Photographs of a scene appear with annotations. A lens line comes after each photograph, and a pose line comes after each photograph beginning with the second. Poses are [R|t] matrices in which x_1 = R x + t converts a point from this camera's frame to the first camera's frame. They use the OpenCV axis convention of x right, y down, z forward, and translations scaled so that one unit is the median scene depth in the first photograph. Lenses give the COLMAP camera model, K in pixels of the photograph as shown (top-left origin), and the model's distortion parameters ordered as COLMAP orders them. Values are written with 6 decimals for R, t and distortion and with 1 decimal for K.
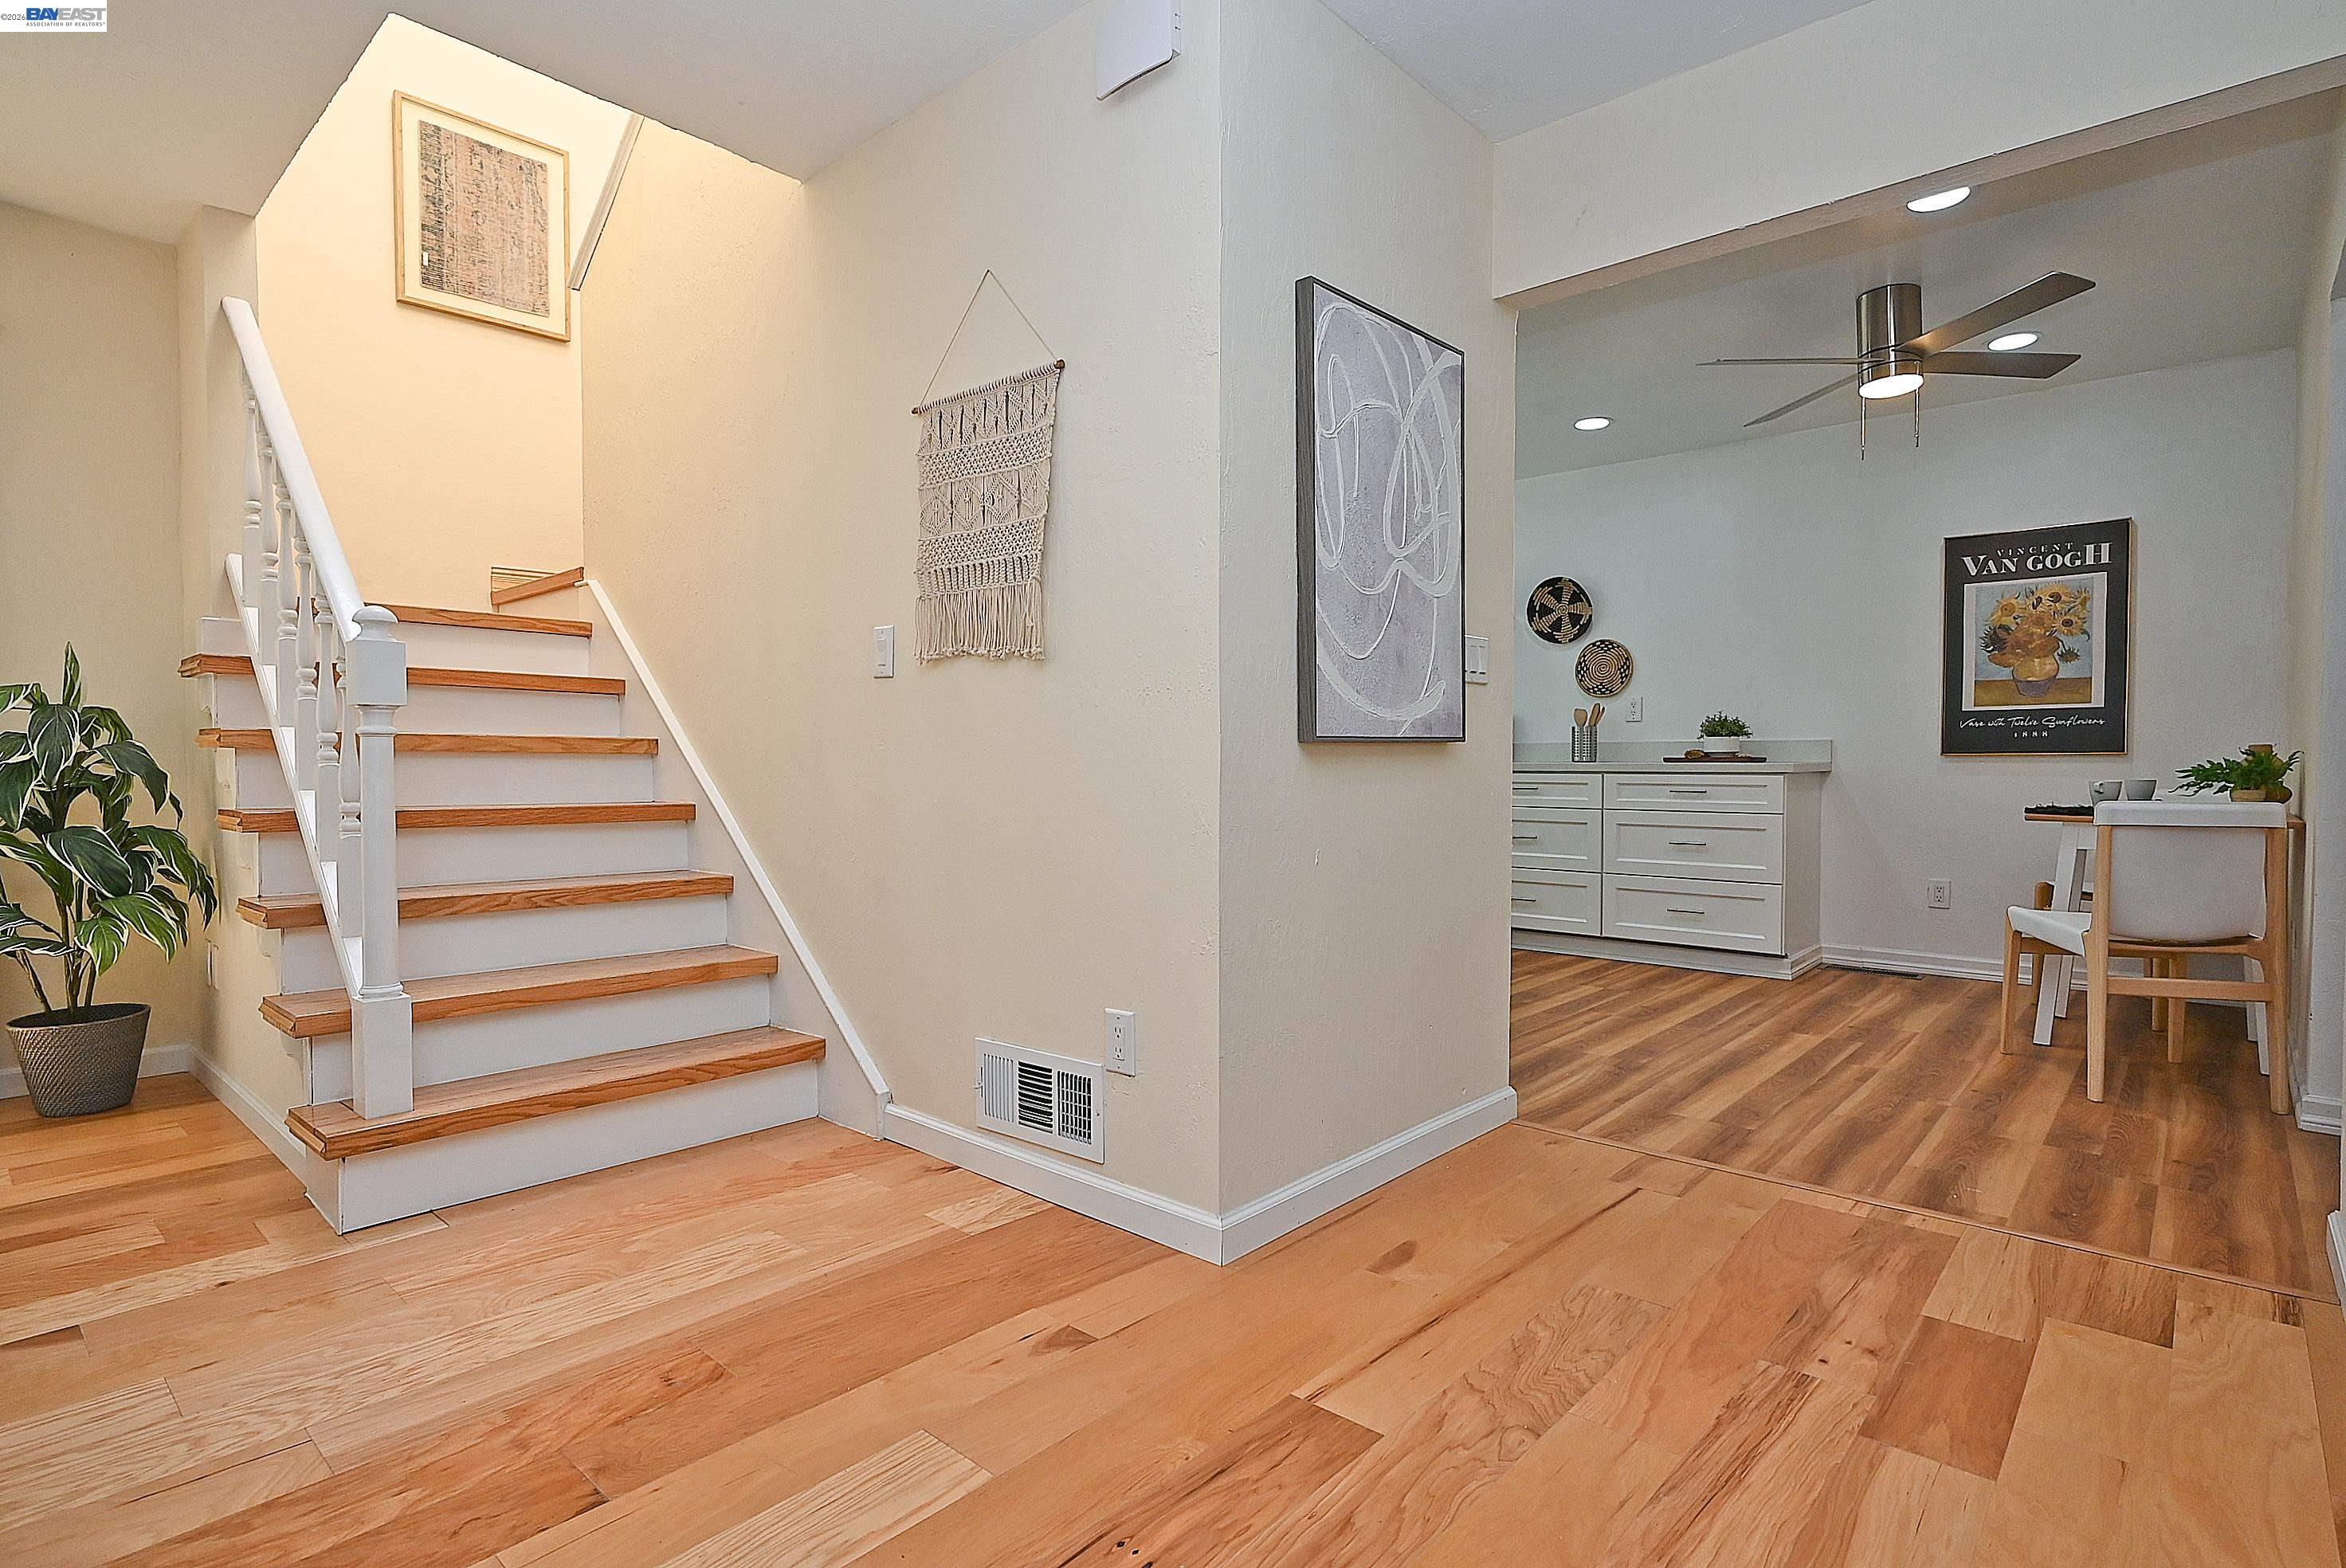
lens RADIAL K [[1163.1, 0, 1173.0], [0, 1163.1, 784.0], [0, 0, 1]] dist [-0.004273, -0.000454]
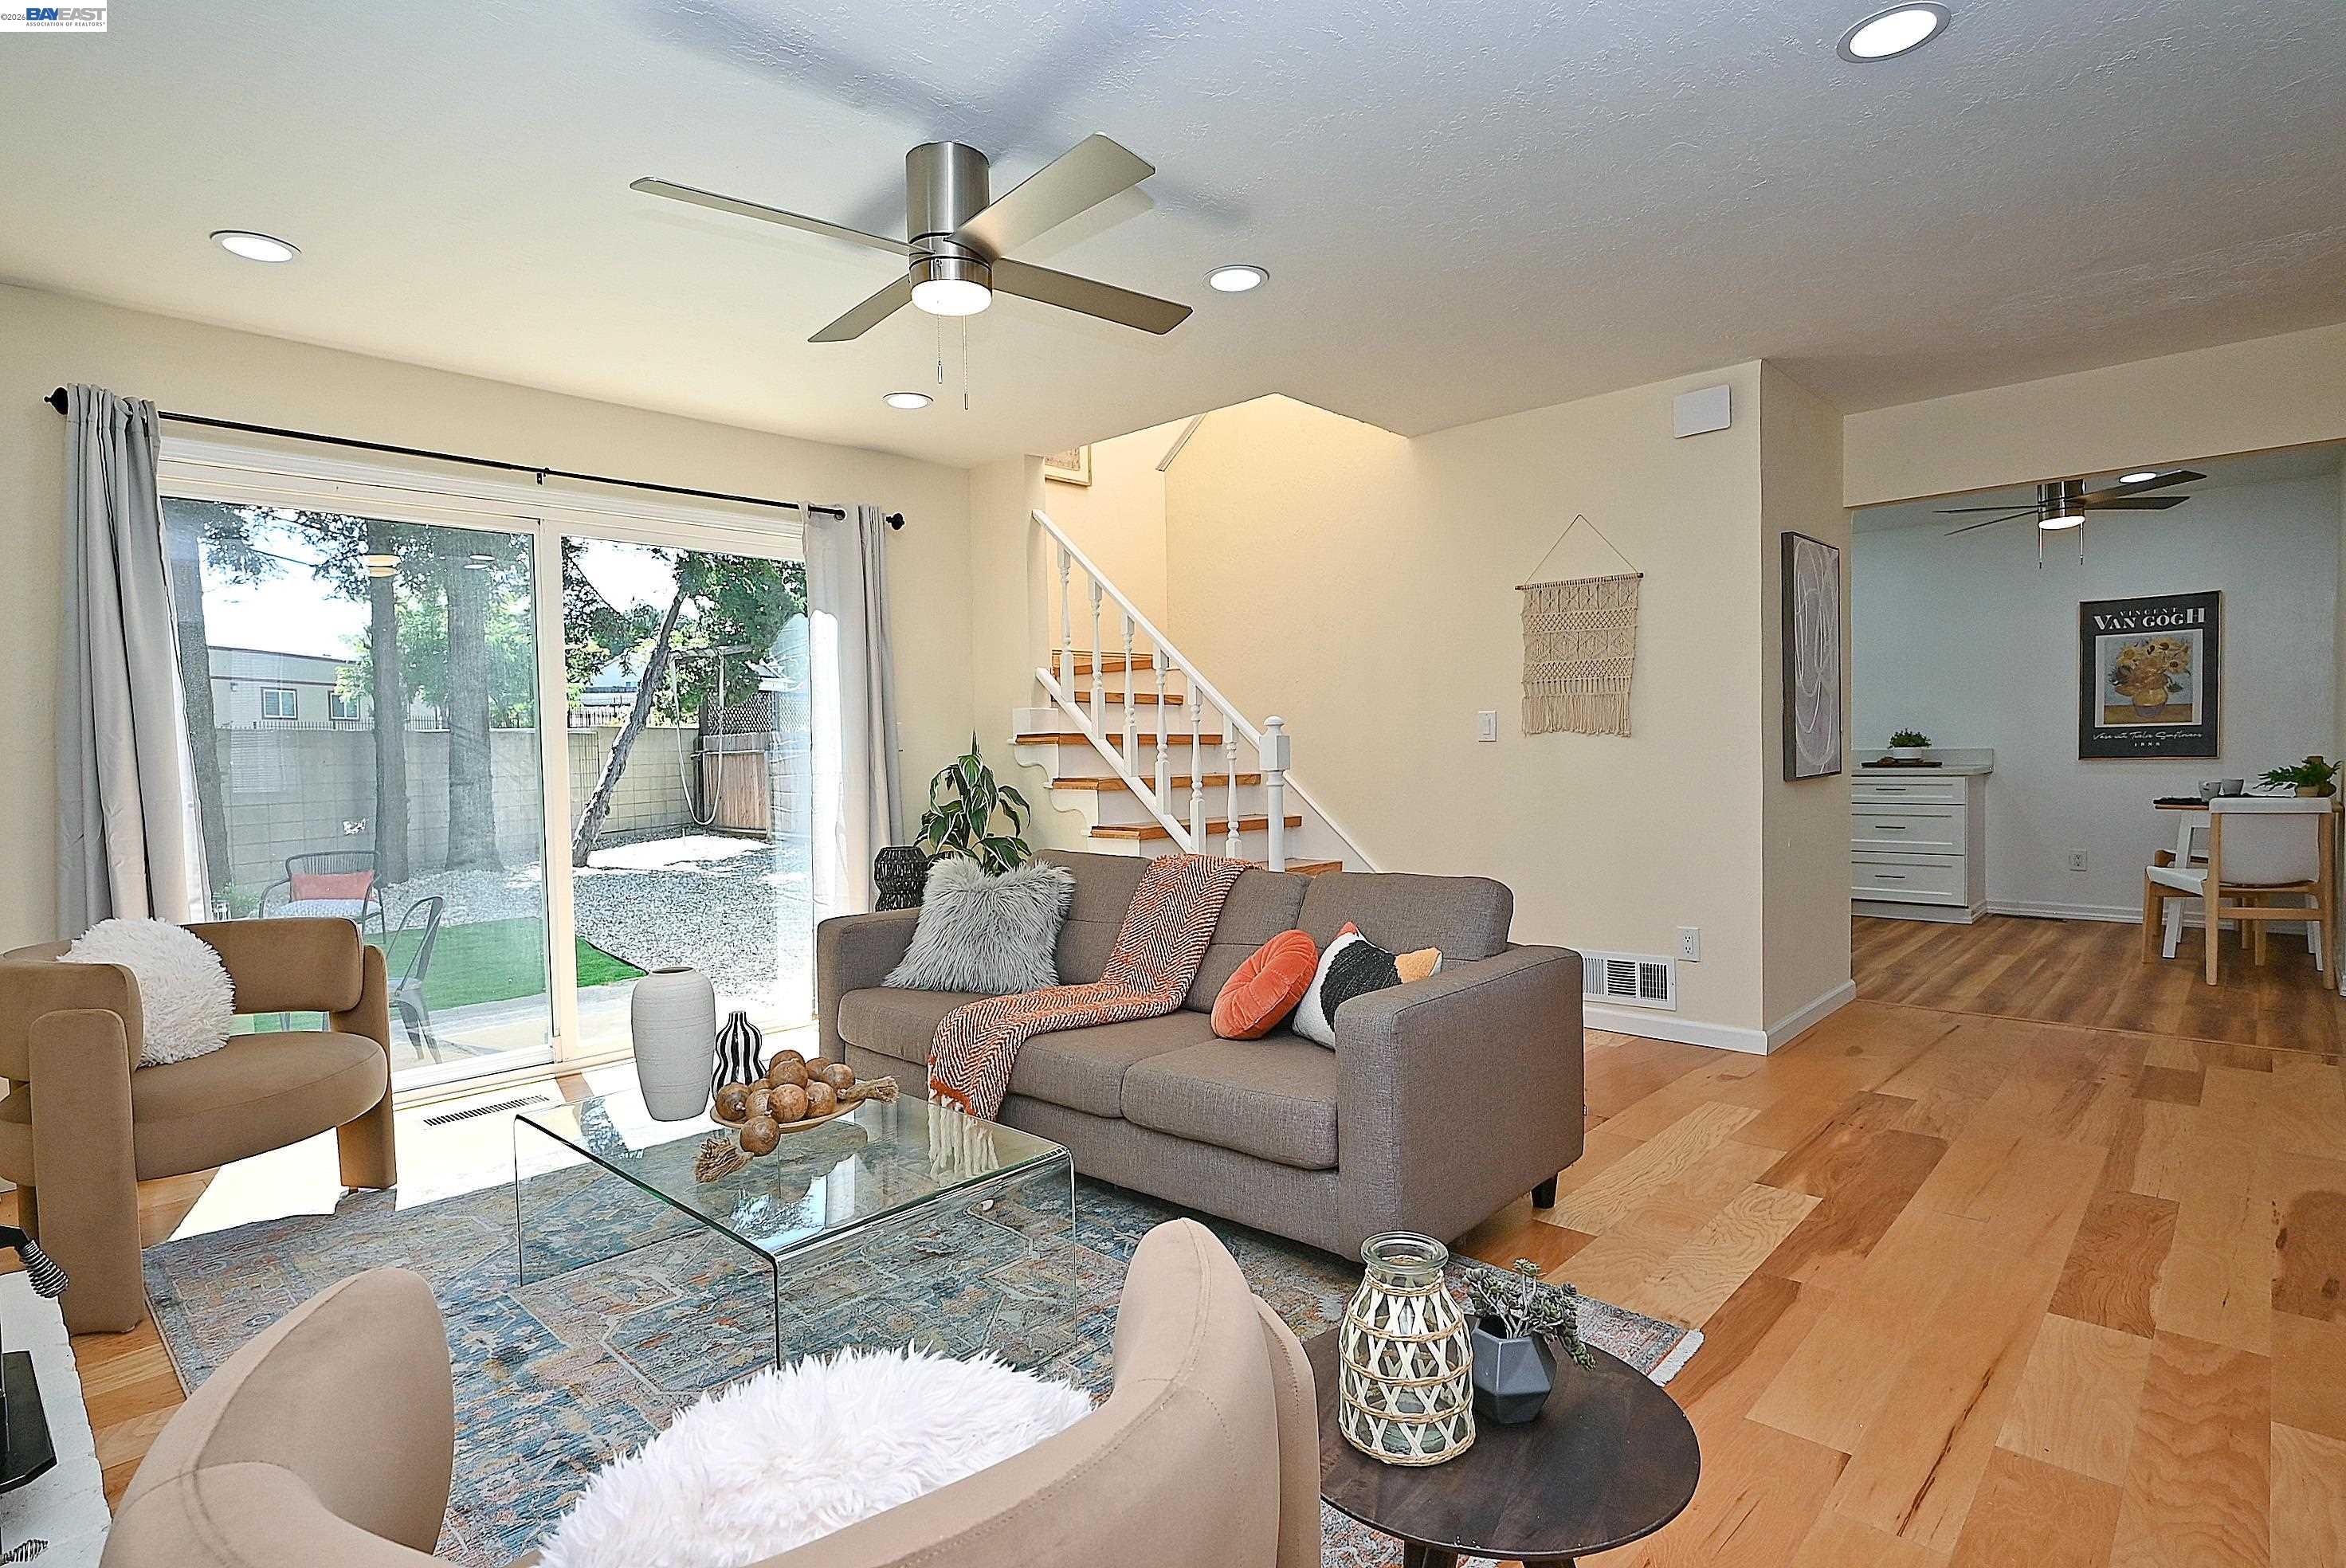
lens RADIAL K [[1182.3, 0, 1166.7], [0, 1182.3, 783.0], [0, 0, 1]] dist [-0.004109, 0.000760]
pose [[0.999577, -0.020245, -0.020865, -0.504062], [0.020459, 0.999740, 0.010076, -0.042686], [0.020656, -0.010498, 0.999732, -0.543437]]
